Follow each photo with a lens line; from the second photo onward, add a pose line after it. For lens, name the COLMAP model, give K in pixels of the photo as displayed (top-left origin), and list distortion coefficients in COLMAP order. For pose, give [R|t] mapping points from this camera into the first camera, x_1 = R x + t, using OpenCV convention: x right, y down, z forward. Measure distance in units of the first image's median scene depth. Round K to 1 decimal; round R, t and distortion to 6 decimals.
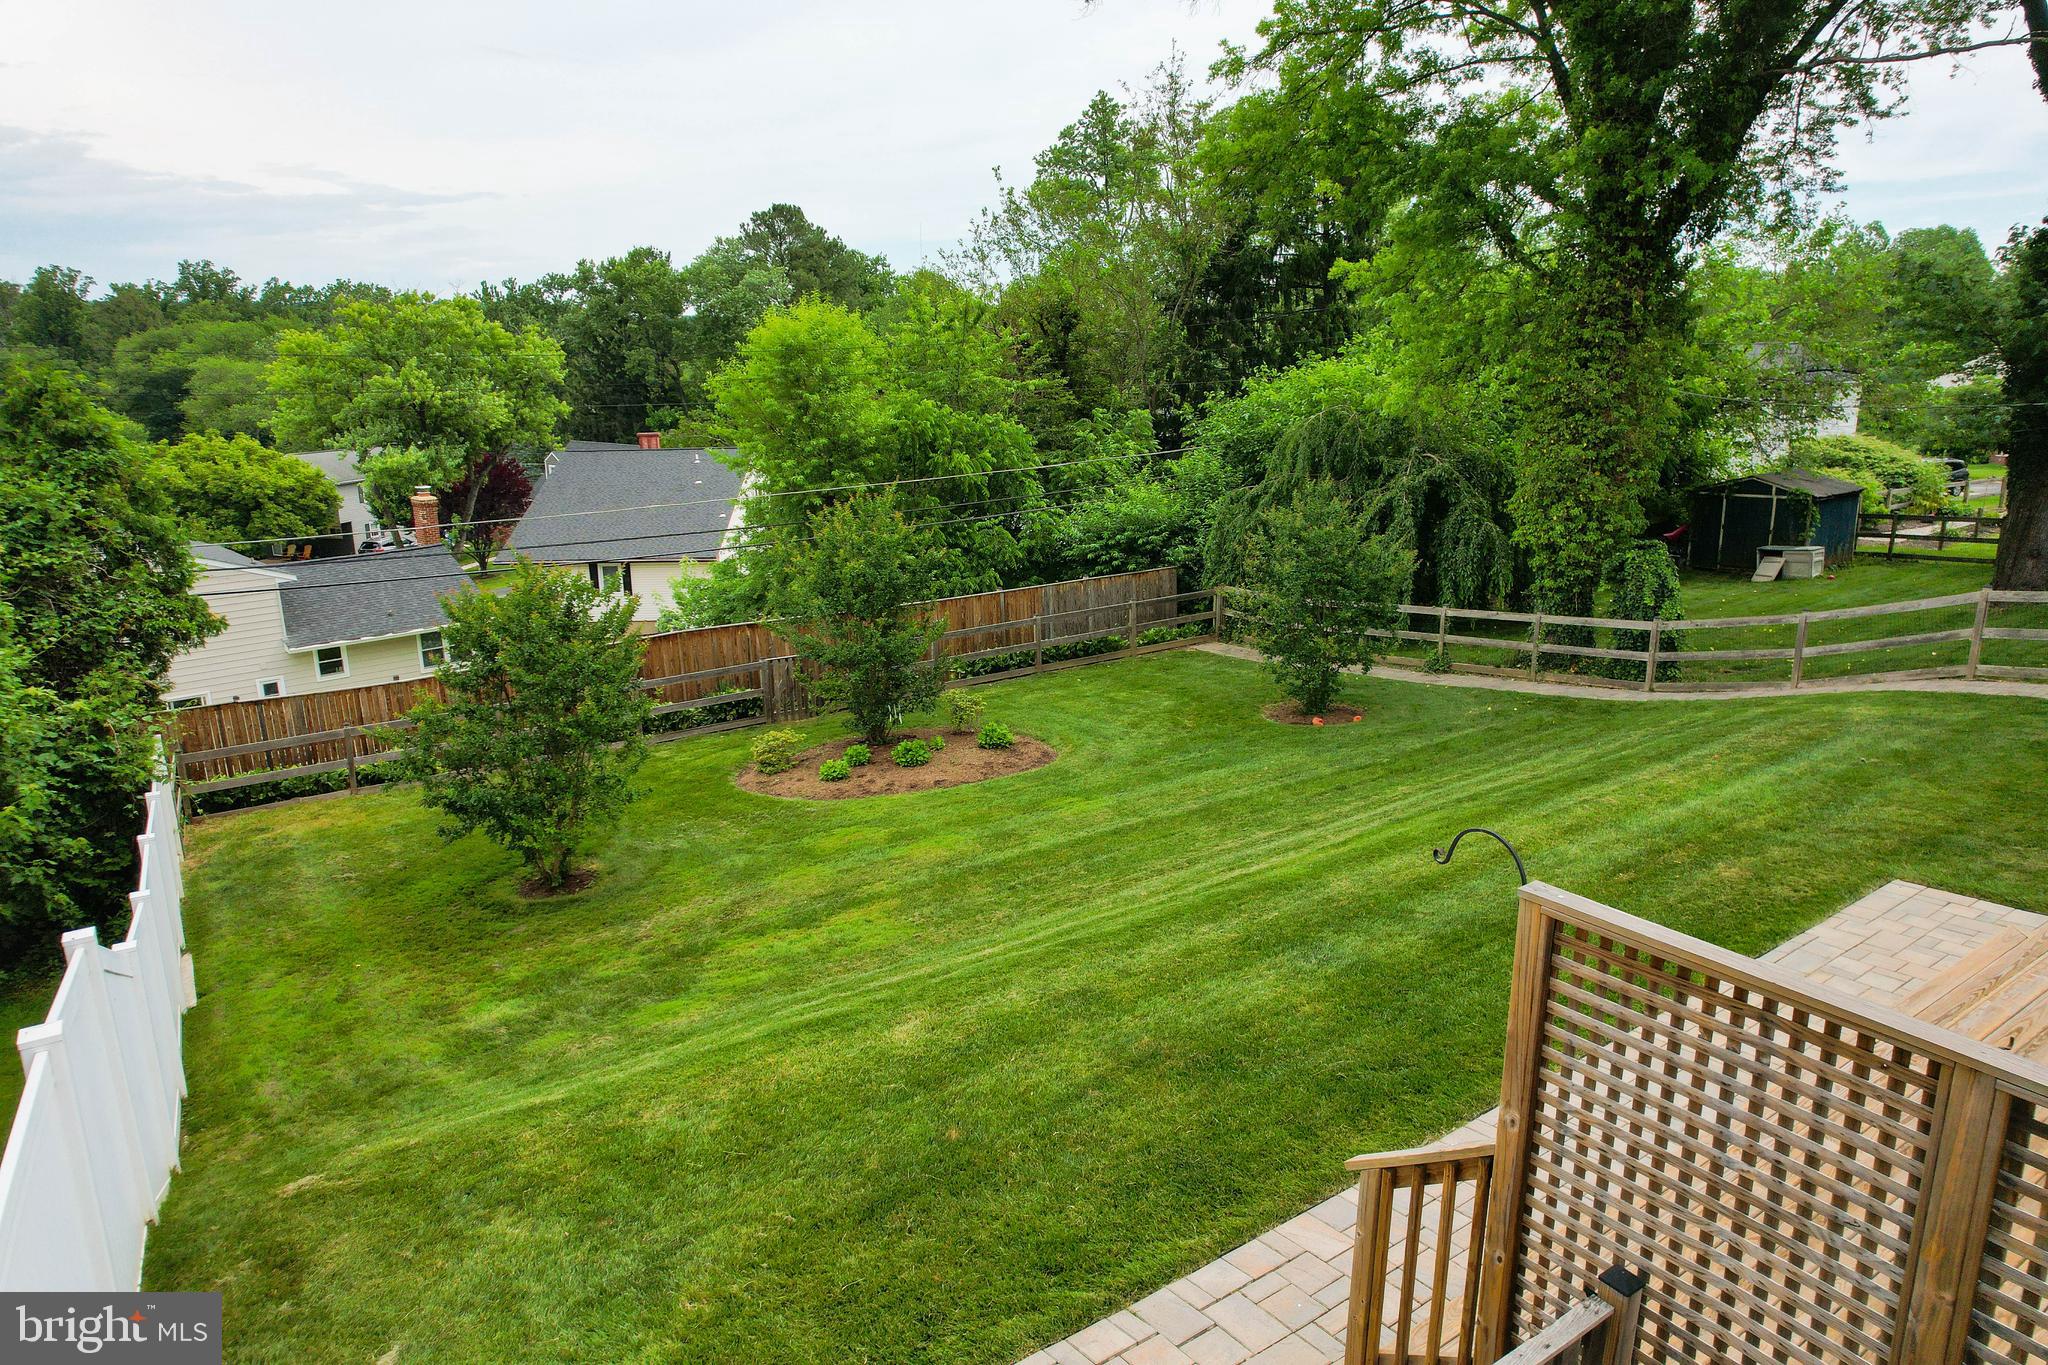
lens RADIAL K [[1310.1, 0, 1040.9], [0, 1310.1, 698.6], [0, 0, 1]] dist [-0.067152, 0.057024]
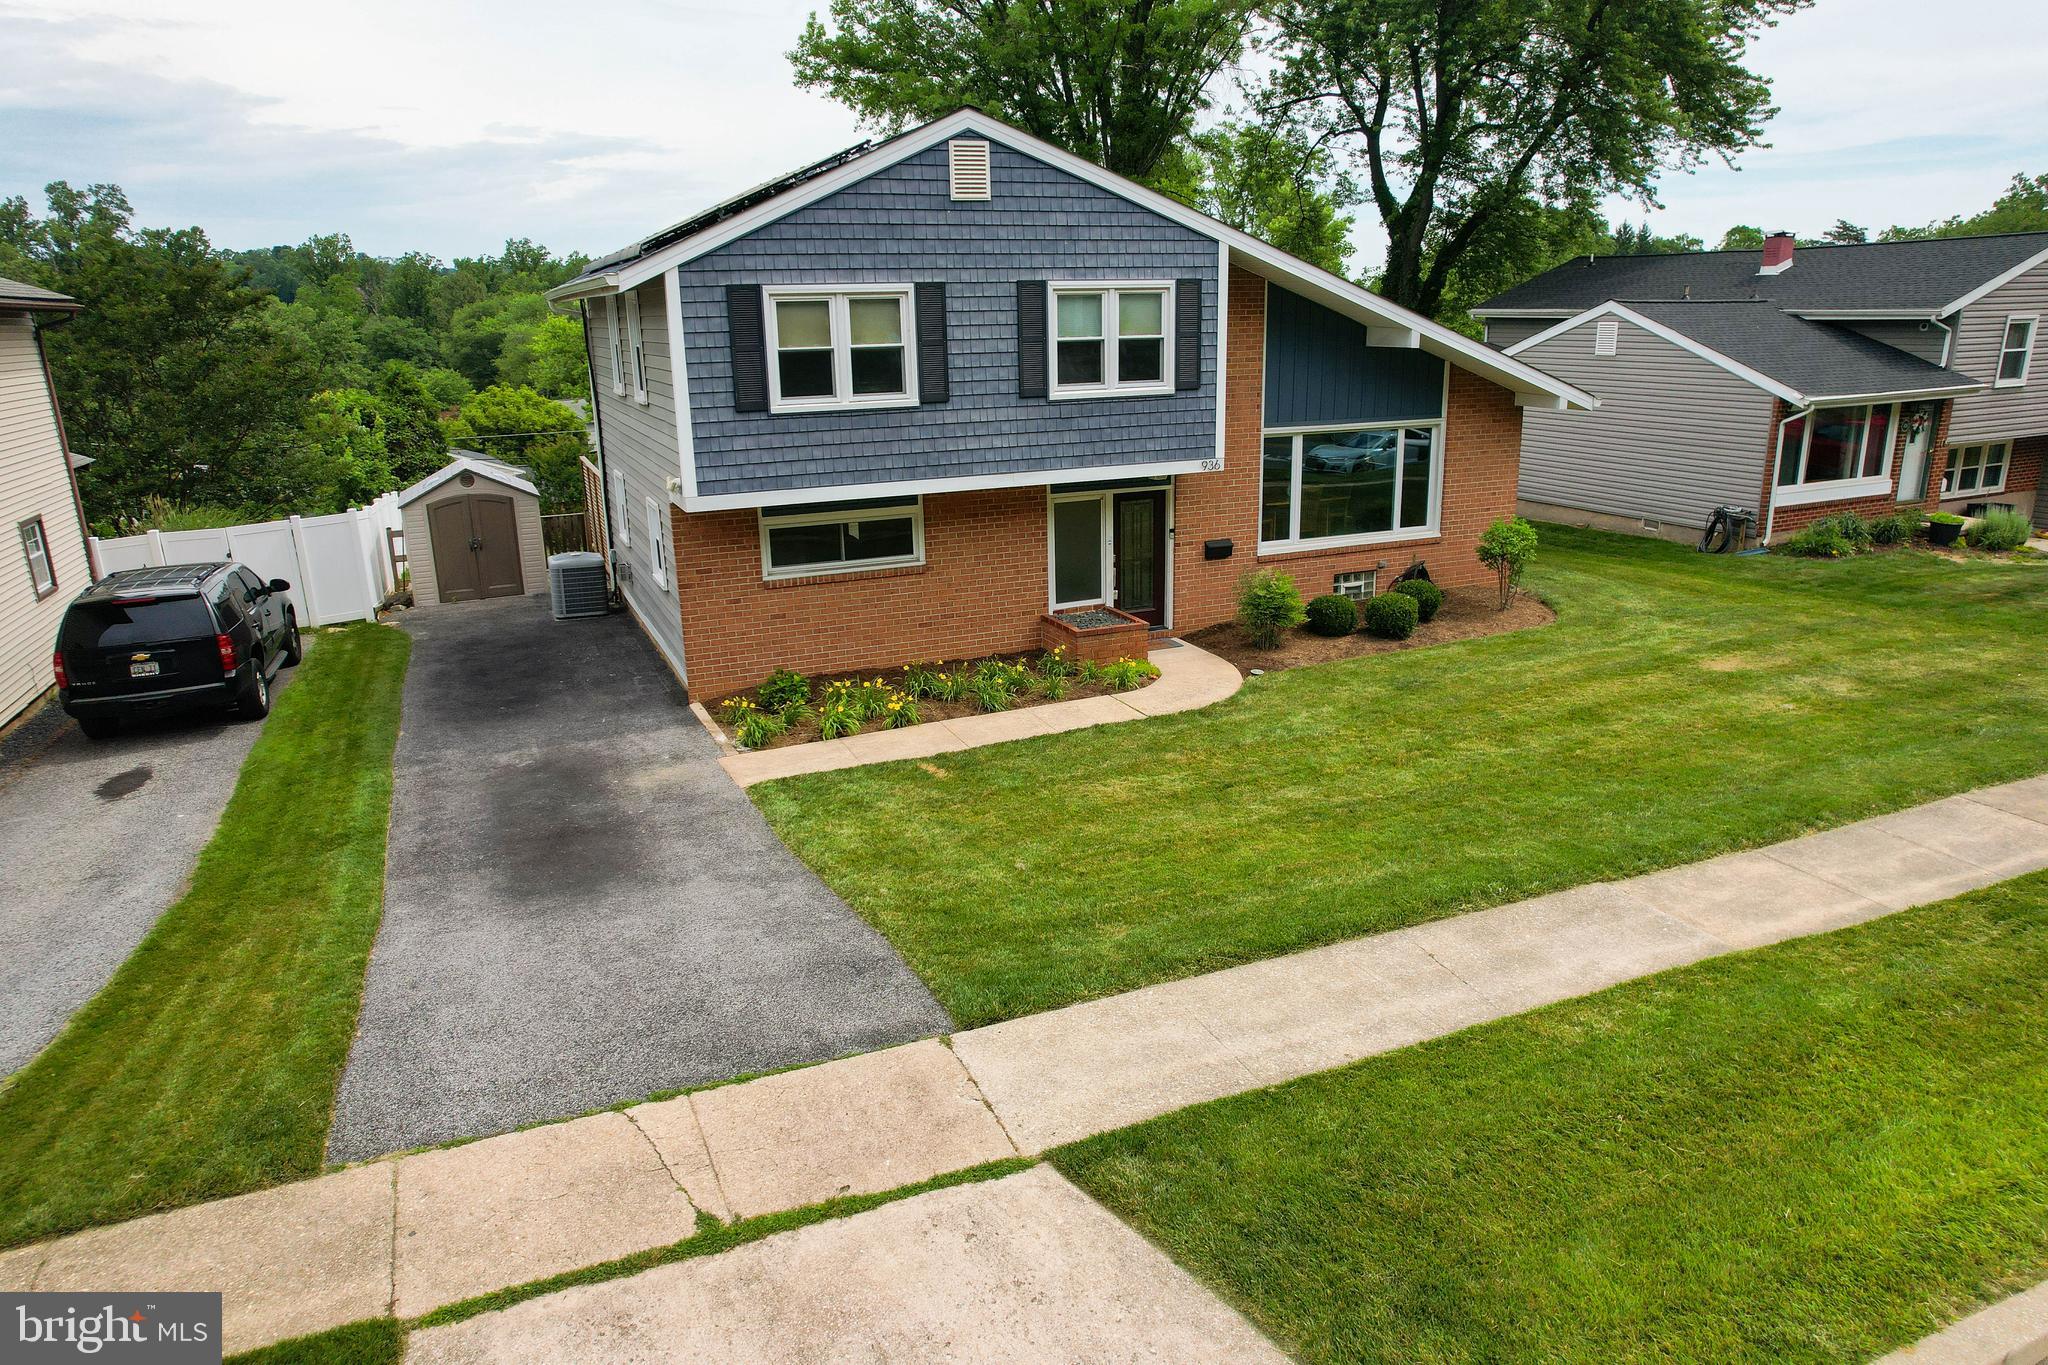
lens RADIAL K [[1310.1, 0, 1040.6], [0, 1310.1, 690.9], [0, 0, 1]] dist [-0.067152, 0.057024]
pose [[0.979961, 0.048930, -0.193085, 0.228463], [-0.043499, 0.998532, 0.032271, 0.058059], [0.194380, -0.023225, 0.980651, -0.293025]]
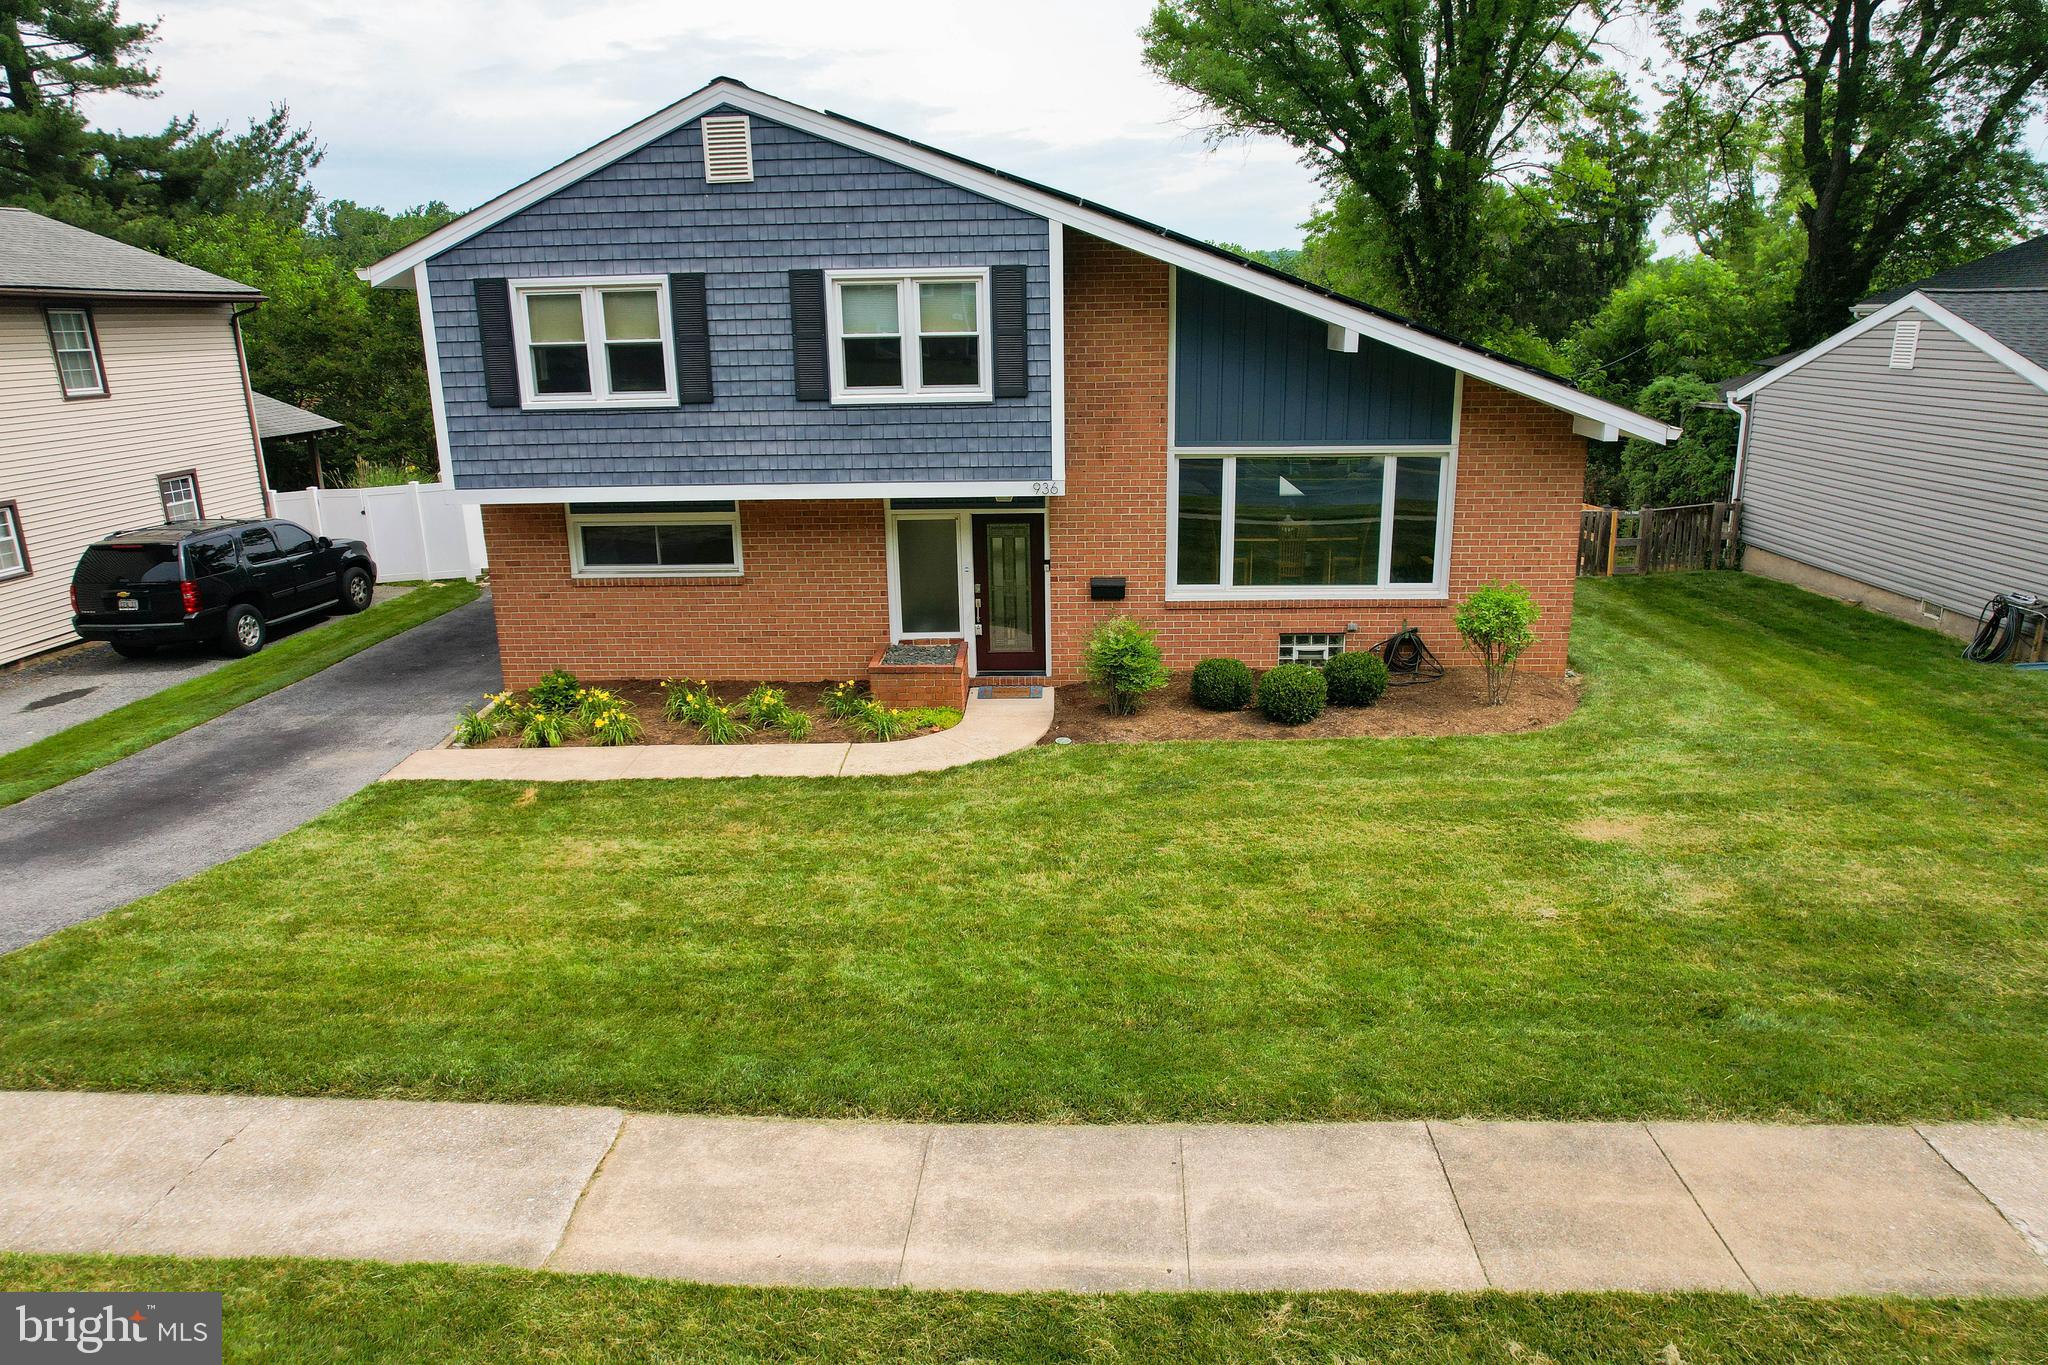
lens RADIAL K [[1310.1, 0, 1035.6], [0, 1310.1, 690.2], [0, 0, 1]] dist [-0.067152, 0.057024]
pose [[0.796483, 0.168372, -0.580746, 0.333617], [-0.149184, 0.985477, 0.081110, 0.037166], [0.585968, 0.022036, 0.810034, -0.212210]]
